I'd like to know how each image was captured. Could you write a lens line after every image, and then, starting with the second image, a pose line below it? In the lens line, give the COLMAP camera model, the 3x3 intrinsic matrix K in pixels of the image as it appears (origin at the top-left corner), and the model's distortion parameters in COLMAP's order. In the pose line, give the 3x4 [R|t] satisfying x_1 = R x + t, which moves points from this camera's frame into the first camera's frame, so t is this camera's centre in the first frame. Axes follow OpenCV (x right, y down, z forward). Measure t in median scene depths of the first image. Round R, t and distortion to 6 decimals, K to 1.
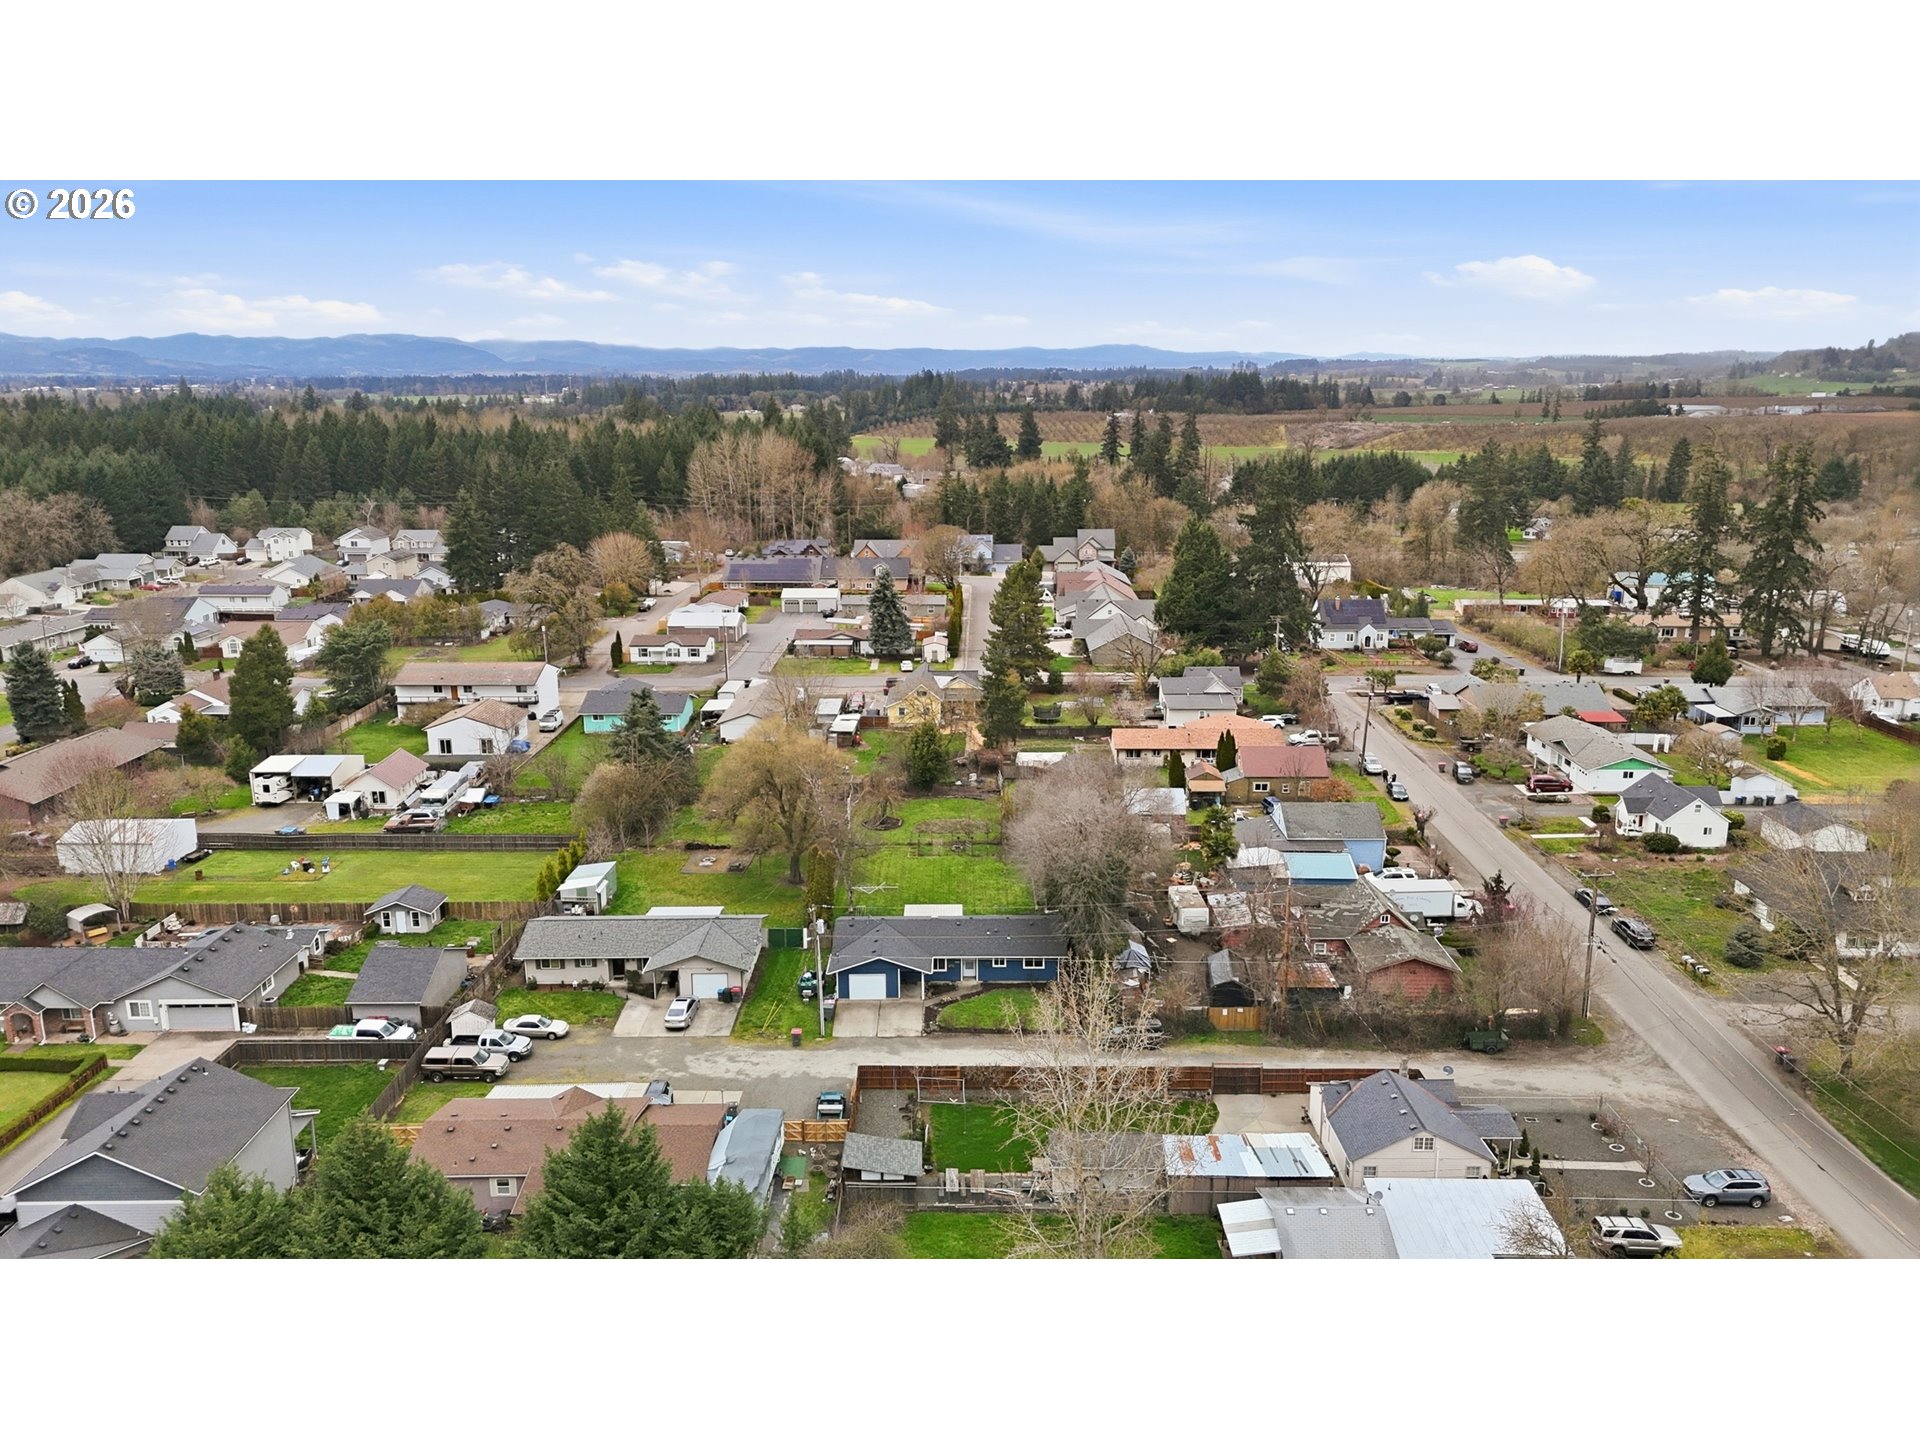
lens RADIAL K [[1388.1, 0, 960.0], [0, 1388.1, 720.0], [0, 0, 1]] dist [0.104397, -0.117655]
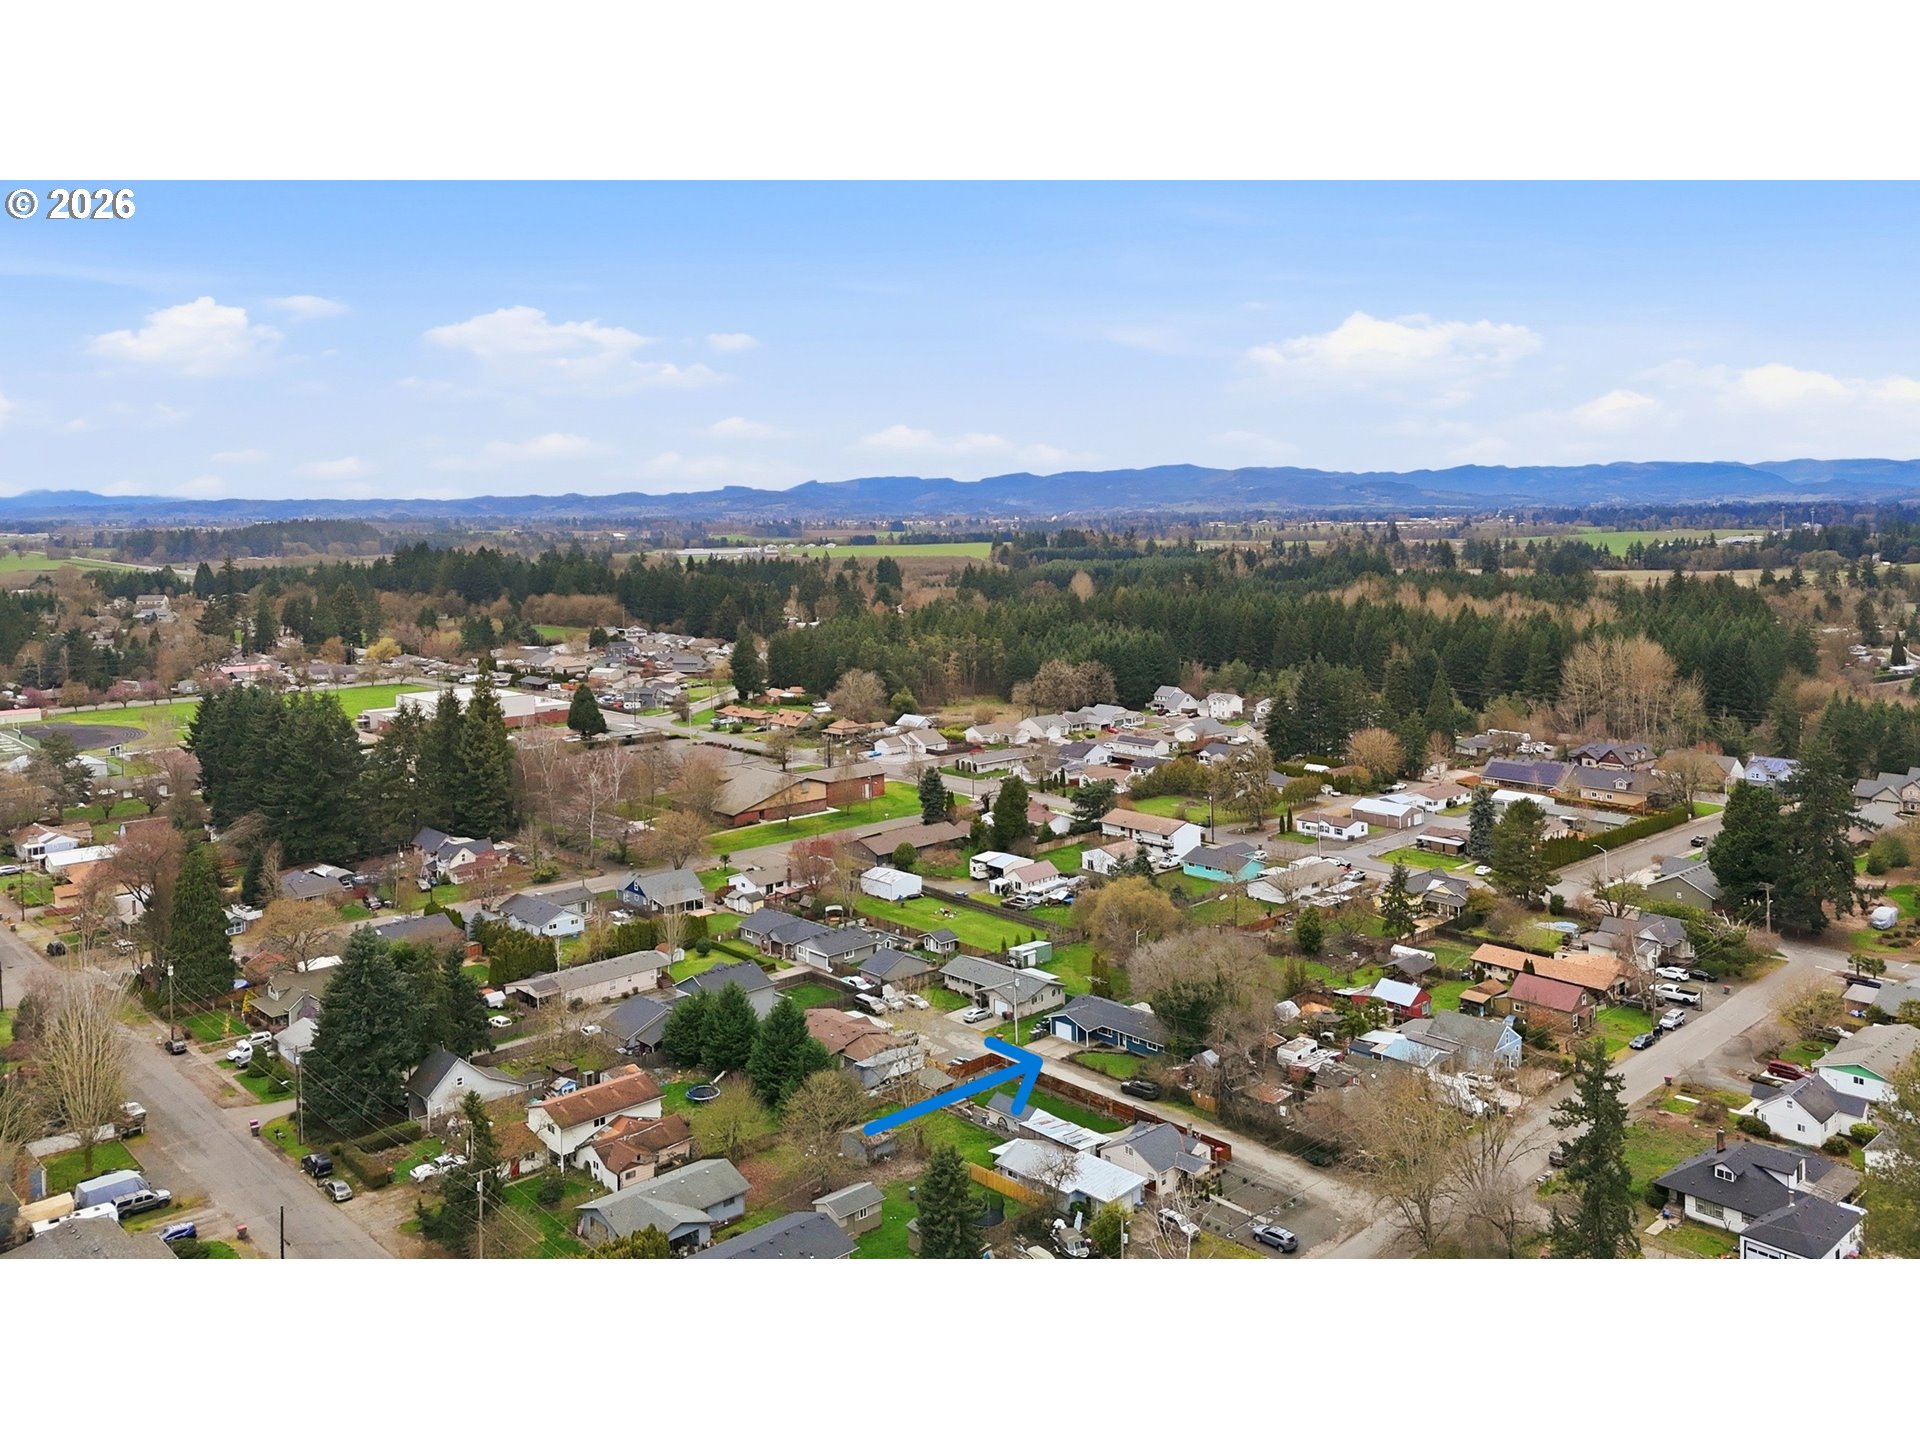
lens RADIAL K [[1388.1, 0, 960.0], [0, 1388.1, 720.0], [0, 0, 1]] dist [0.104397, -0.117655]
pose [[0.702017, 0.099785, -0.705135, 0.772972], [-0.166386, 0.985714, -0.026160, -0.095573], [0.692450, 0.135690, 0.708591, -0.297423]]
